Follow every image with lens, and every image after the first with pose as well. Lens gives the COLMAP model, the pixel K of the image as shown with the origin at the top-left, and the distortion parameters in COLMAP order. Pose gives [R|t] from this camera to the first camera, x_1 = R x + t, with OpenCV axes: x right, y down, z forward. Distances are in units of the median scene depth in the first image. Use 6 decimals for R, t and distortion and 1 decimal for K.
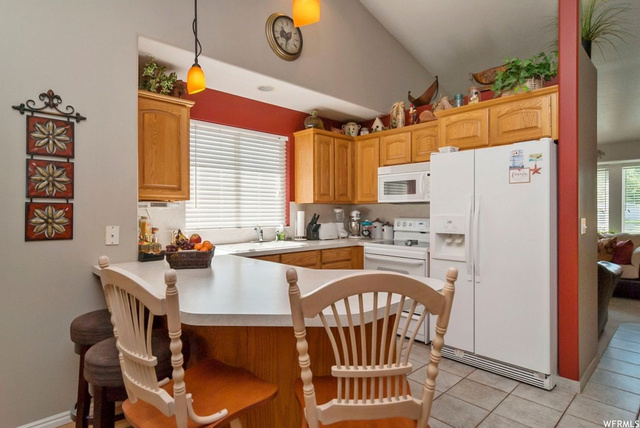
lens RADIAL K [[347.6, 0, 319.7], [0, 347.6, 212.9], [0, 0, 1]] dist [0.002397, 0.001351]
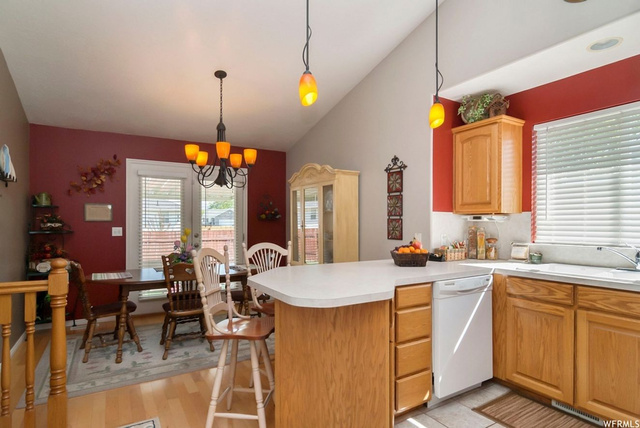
lens RADIAL K [[347.6, 0, 320.3], [0, 347.6, 217.9], [0, 0, 1]] dist [0.002397, 0.001351]
pose [[-0.200065, -0.013430, -0.979691, 1.026687], [-0.004008, 0.999909, -0.012889, -0.007832], [0.979774, 0.001348, -0.200101, 0.962566]]
